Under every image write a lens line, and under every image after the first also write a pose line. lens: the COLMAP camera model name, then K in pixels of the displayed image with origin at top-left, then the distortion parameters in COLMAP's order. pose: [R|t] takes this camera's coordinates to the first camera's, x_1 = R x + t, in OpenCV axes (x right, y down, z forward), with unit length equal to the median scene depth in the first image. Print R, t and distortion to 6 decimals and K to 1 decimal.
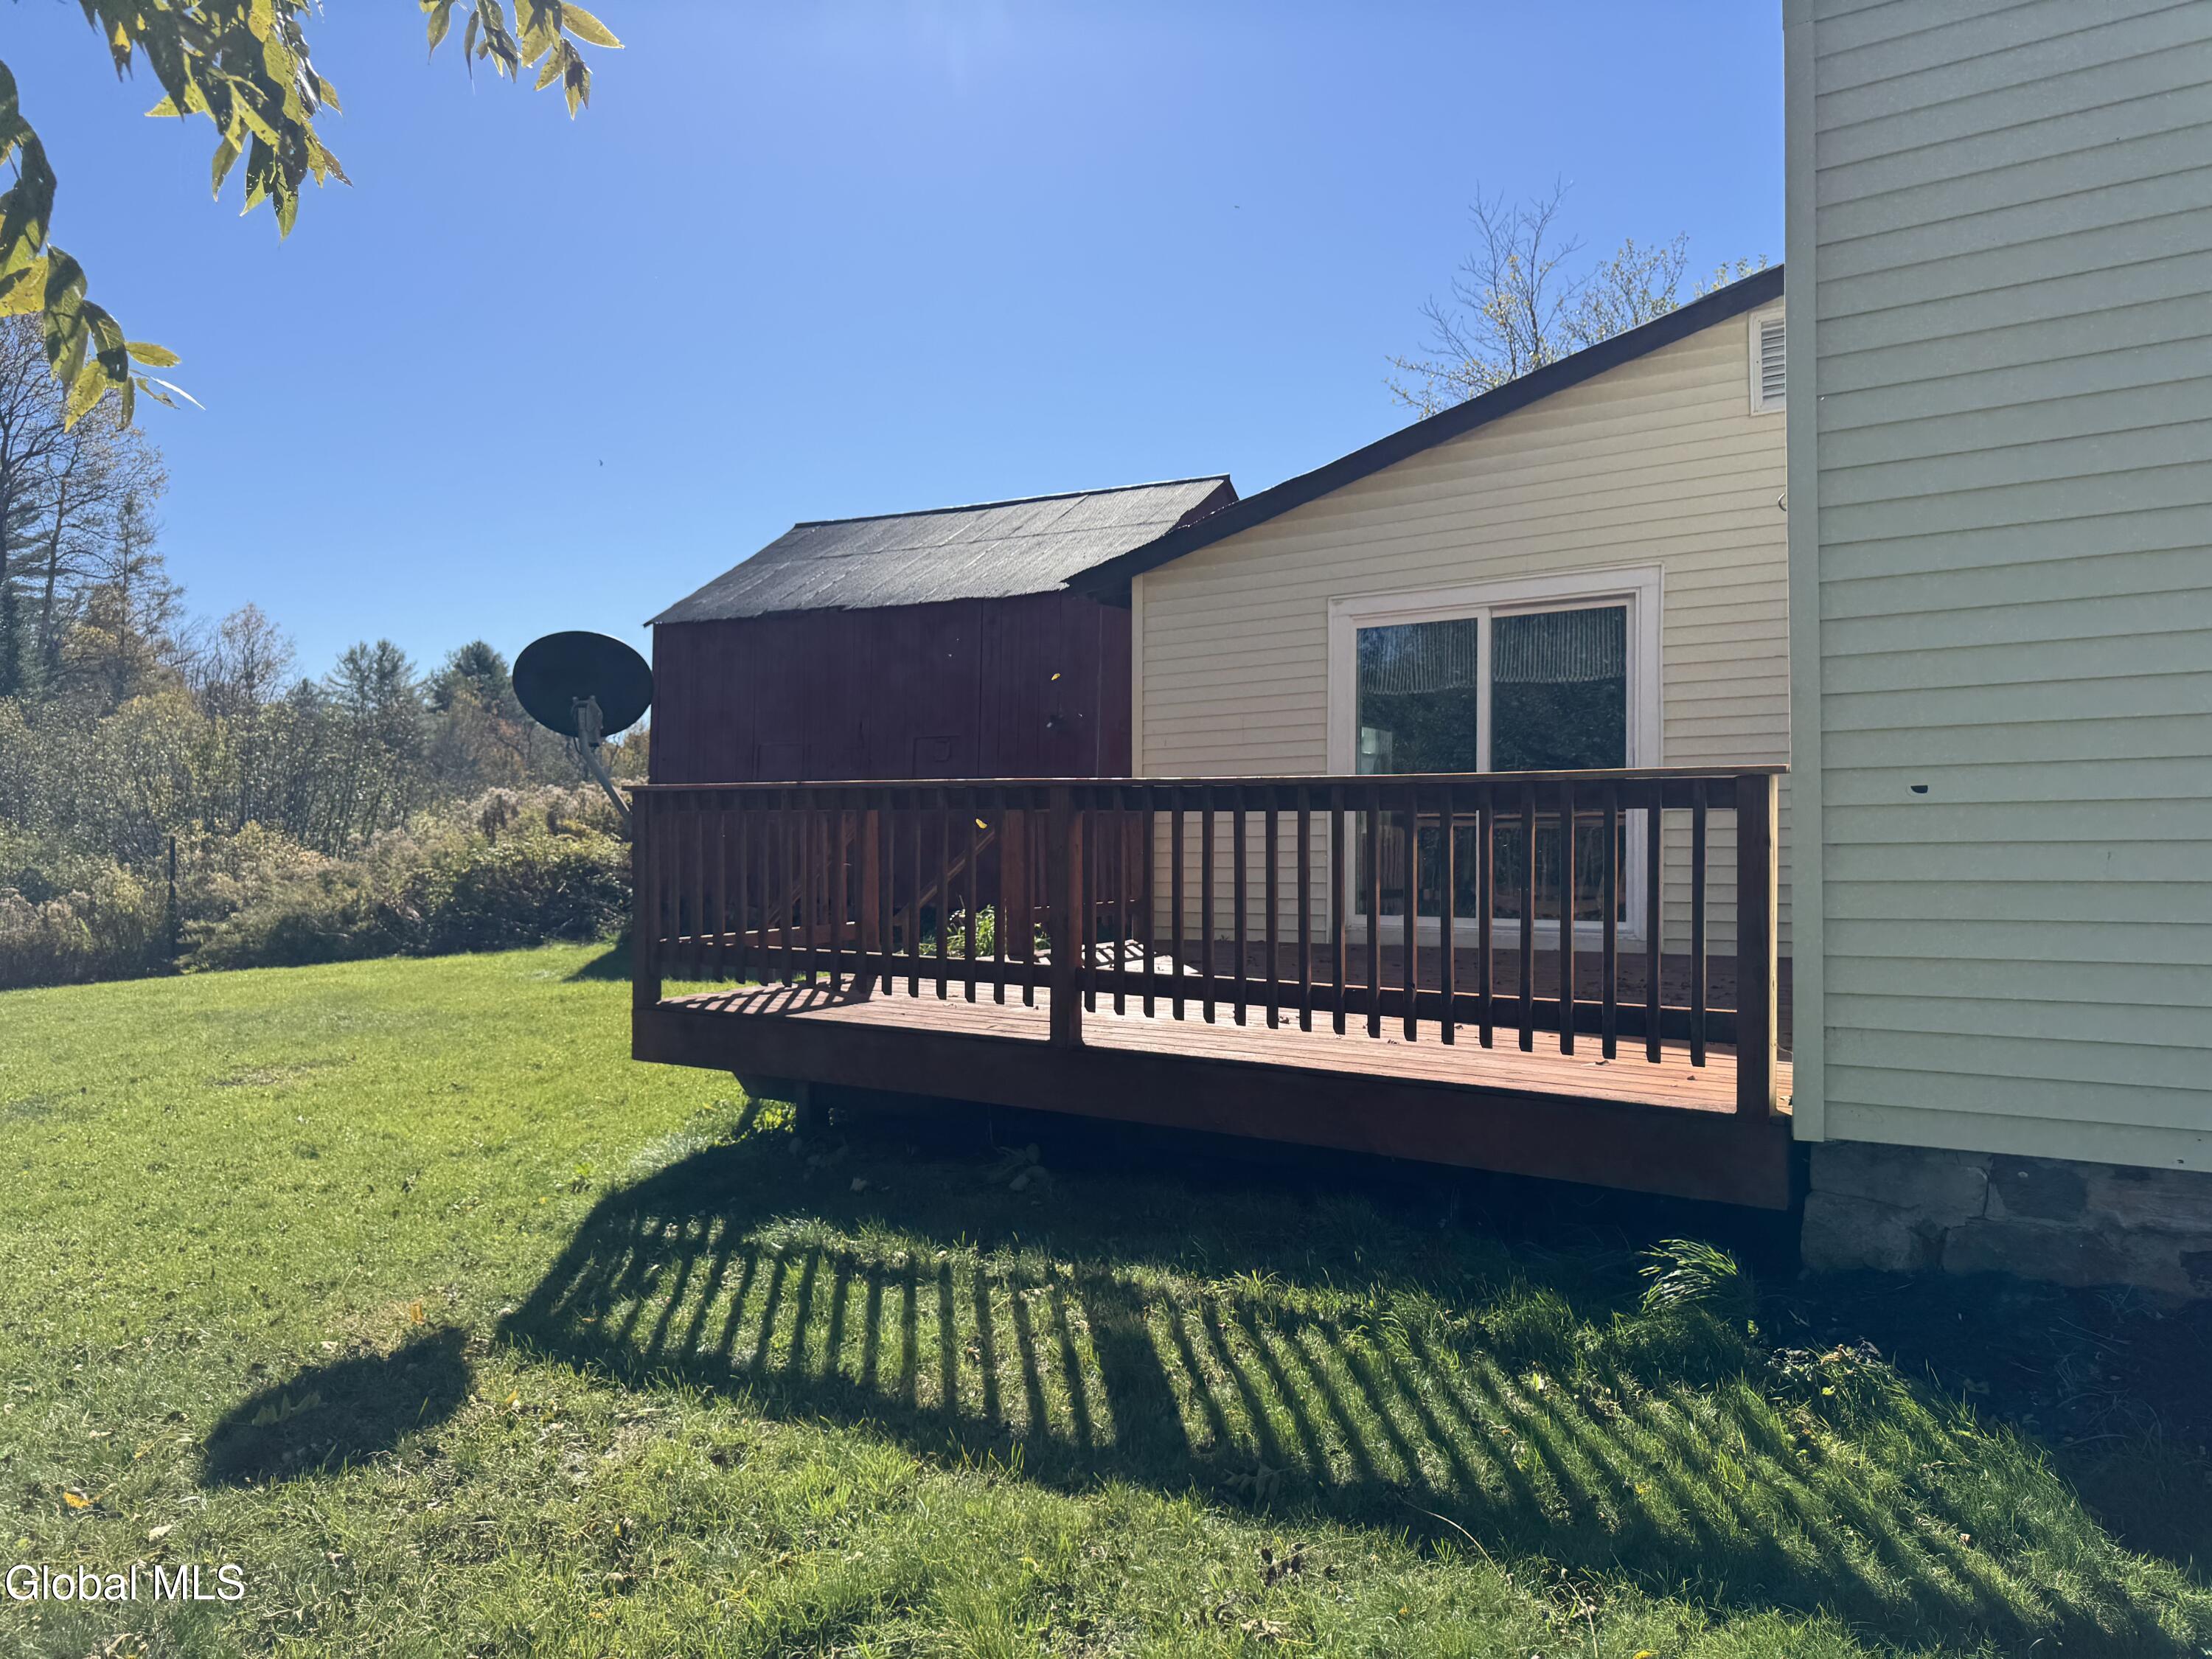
lens RADIAL K [[1522.8, 0, 1106.0], [0, 1522.8, 829.5], [0, 0, 1]] dist [0.003562, 0.000093]
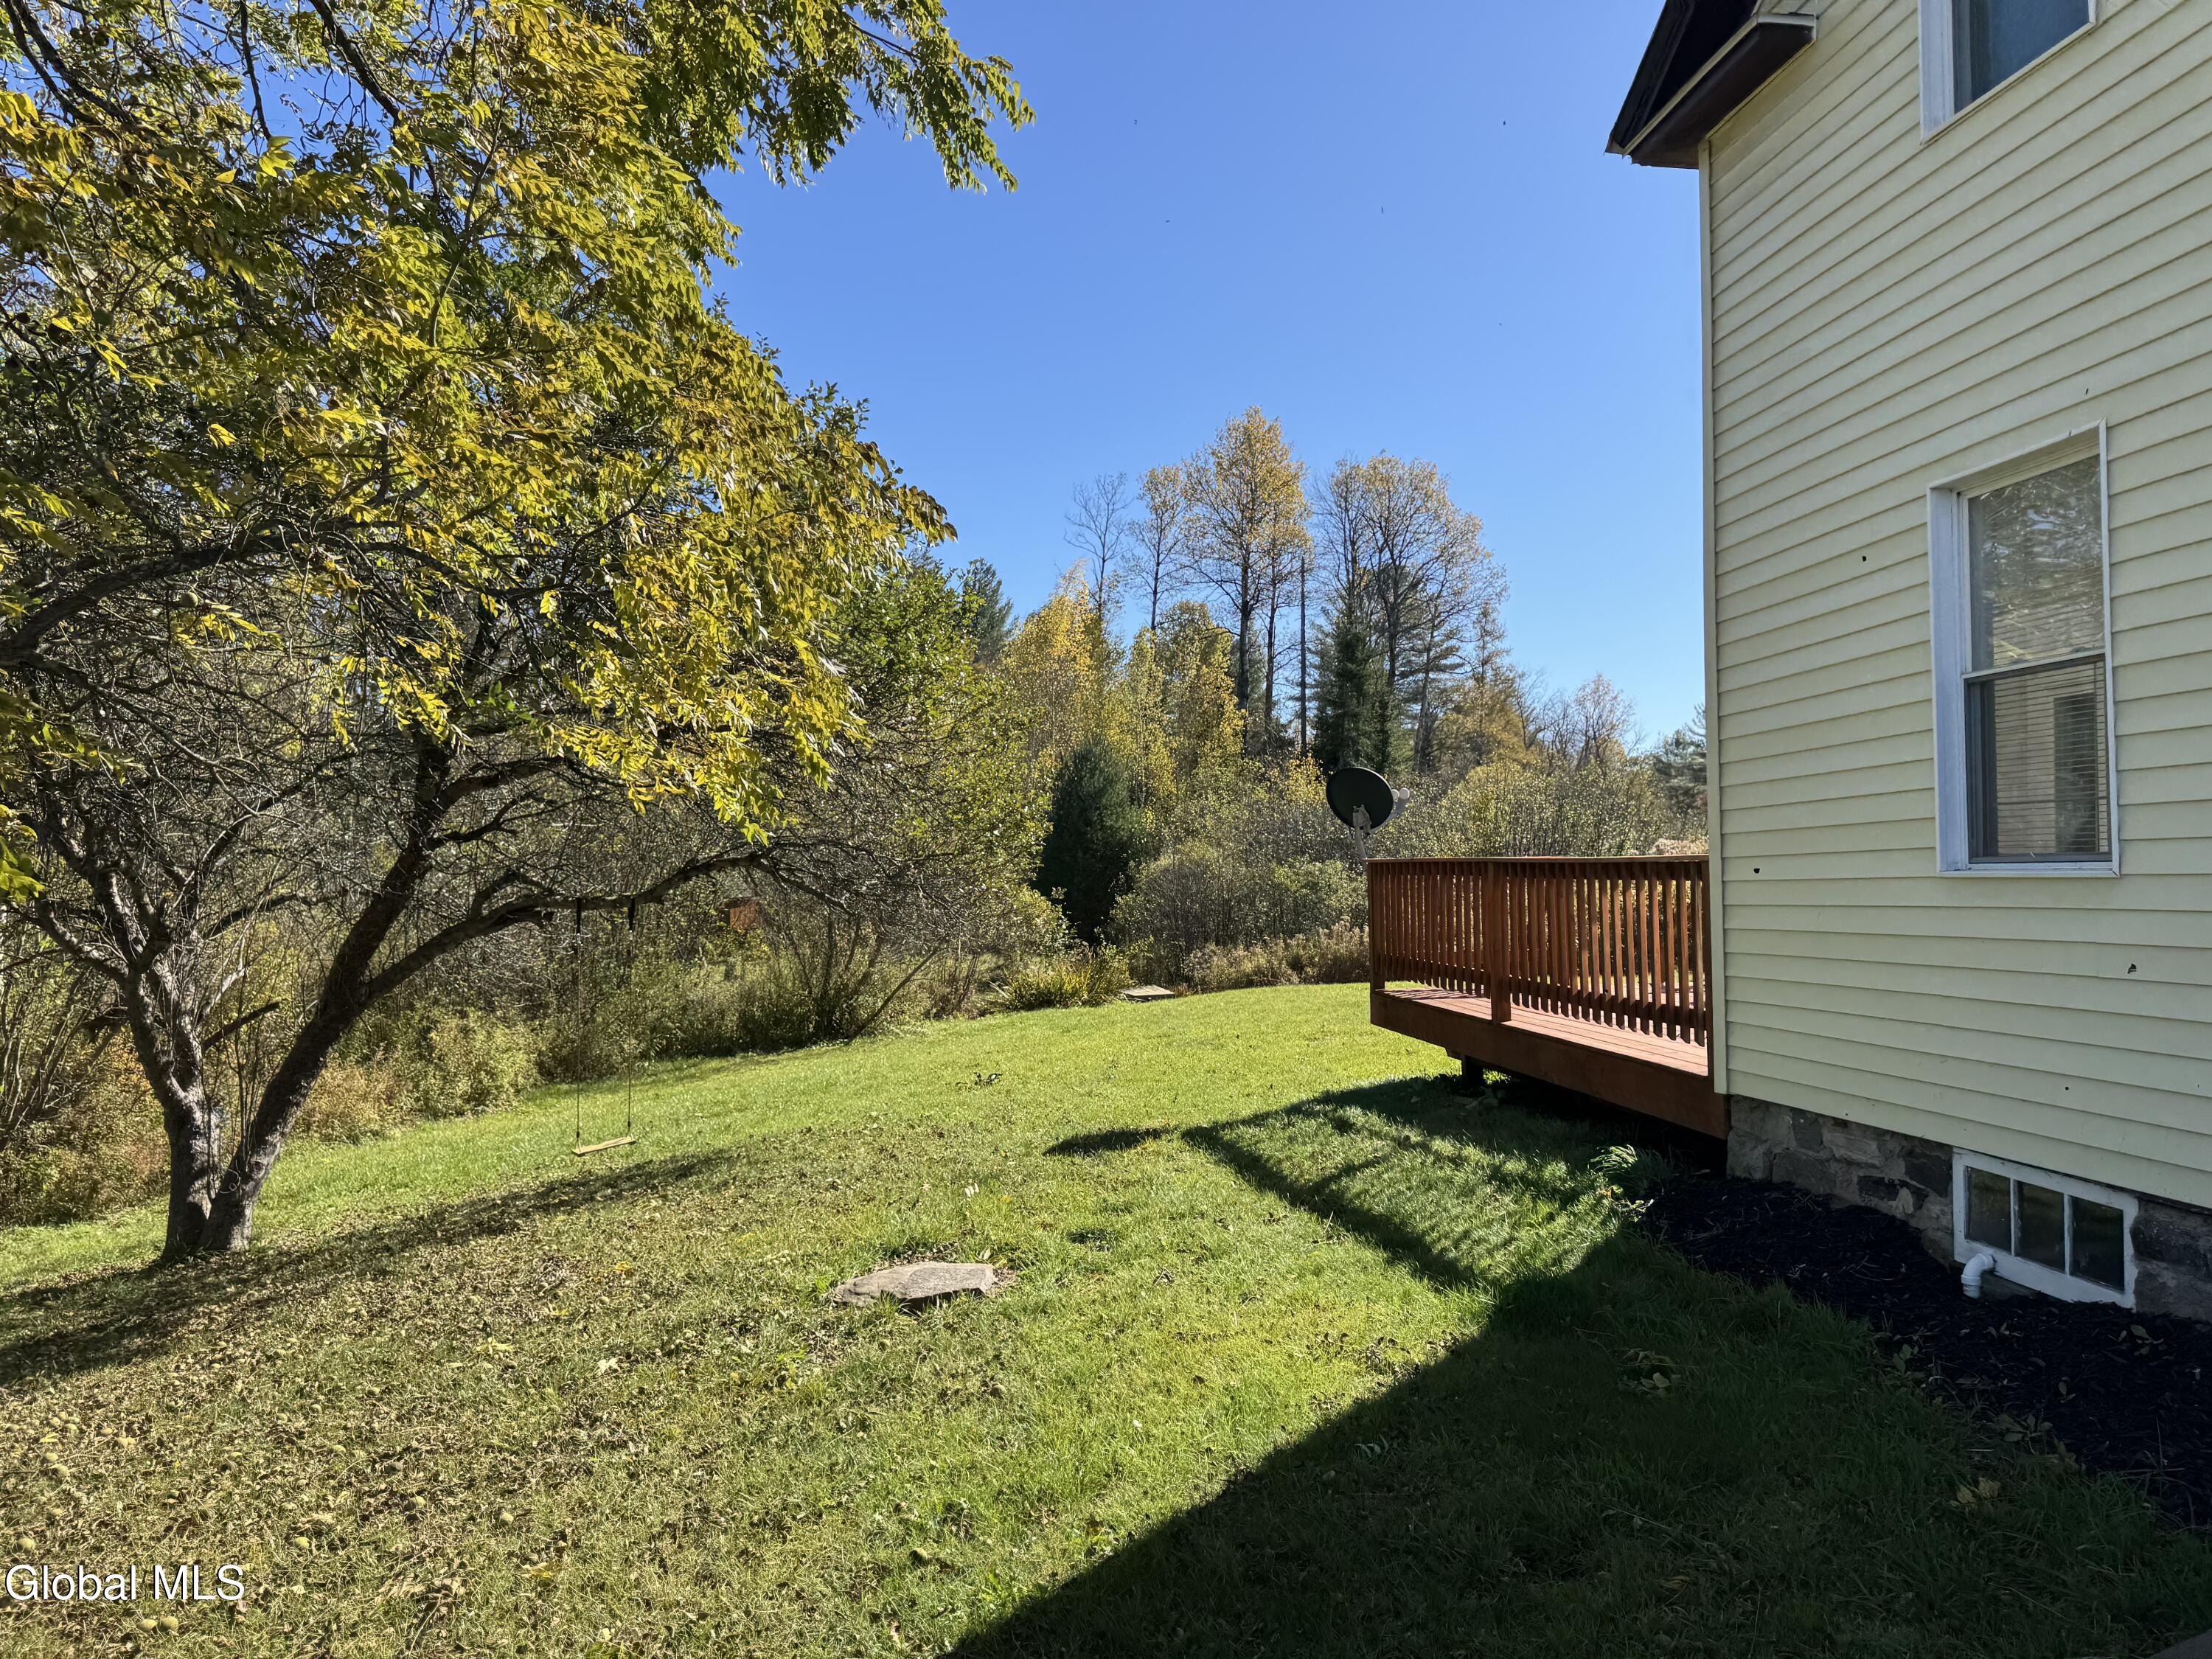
lens RADIAL K [[1522.8, 0, 1106.0], [0, 1522.8, 829.5], [0, 0, 1]] dist [0.003562, 0.000093]
pose [[0.657250, -0.035712, -0.752826, 1.042132], [0.016470, 0.999319, -0.033026, -0.026780], [0.753493, 0.009307, 0.657390, -0.451456]]
